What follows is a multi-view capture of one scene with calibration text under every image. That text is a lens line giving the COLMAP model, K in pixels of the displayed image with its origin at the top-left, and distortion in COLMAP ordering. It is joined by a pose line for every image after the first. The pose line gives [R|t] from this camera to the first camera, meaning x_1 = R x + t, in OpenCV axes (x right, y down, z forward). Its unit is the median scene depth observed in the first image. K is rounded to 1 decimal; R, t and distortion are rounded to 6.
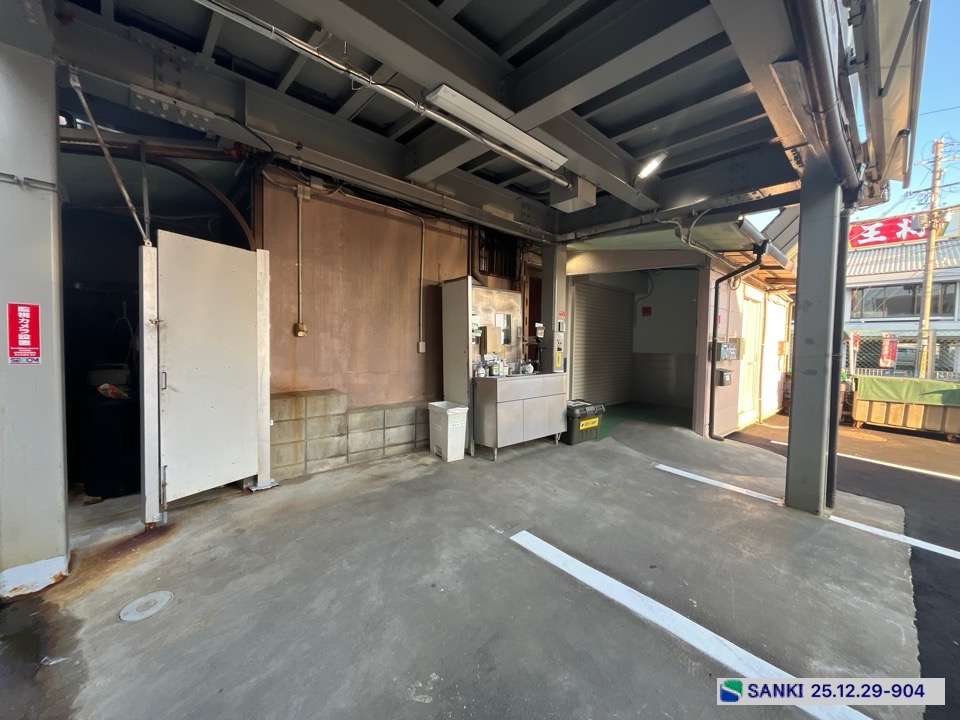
lens RADIAL K [[388.6, 0, 476.8], [0, 388.6, 360.6], [0, 0, 1]] dist [-0.003335, -0.000112]
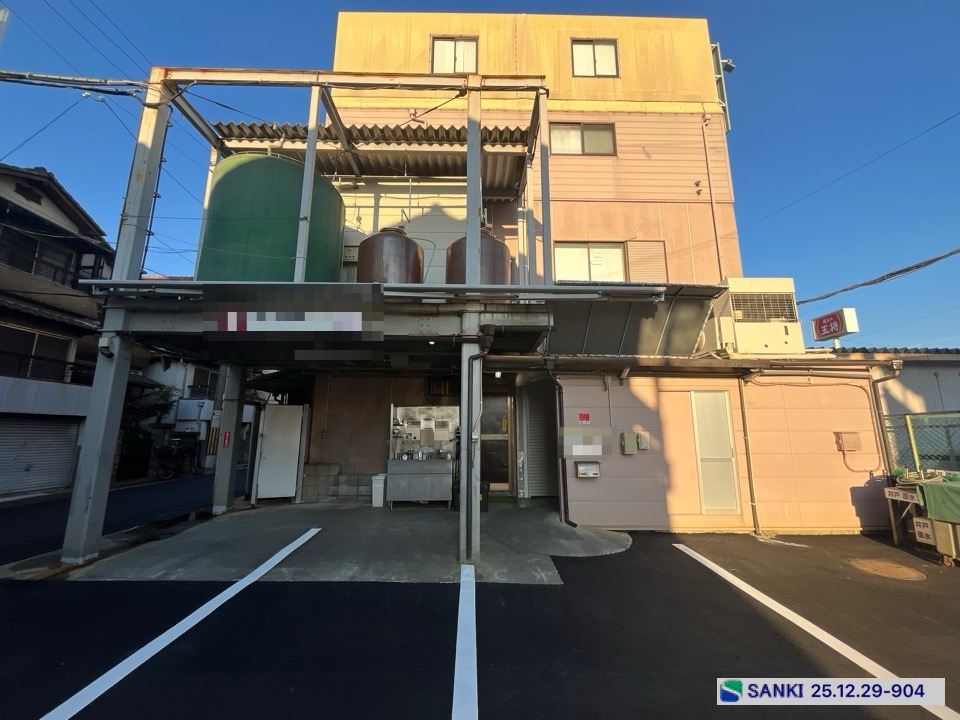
lens RADIAL K [[388.6, 0, 476.8], [0, 388.6, 360.6], [0, 0, 1]] dist [-0.003335, -0.000112]
pose [[0.743748, -0.137654, -0.654133, 1.368499], [-0.016619, 0.974457, -0.223957, -0.007756], [0.668253, 0.177439, 0.722463, -0.101292]]
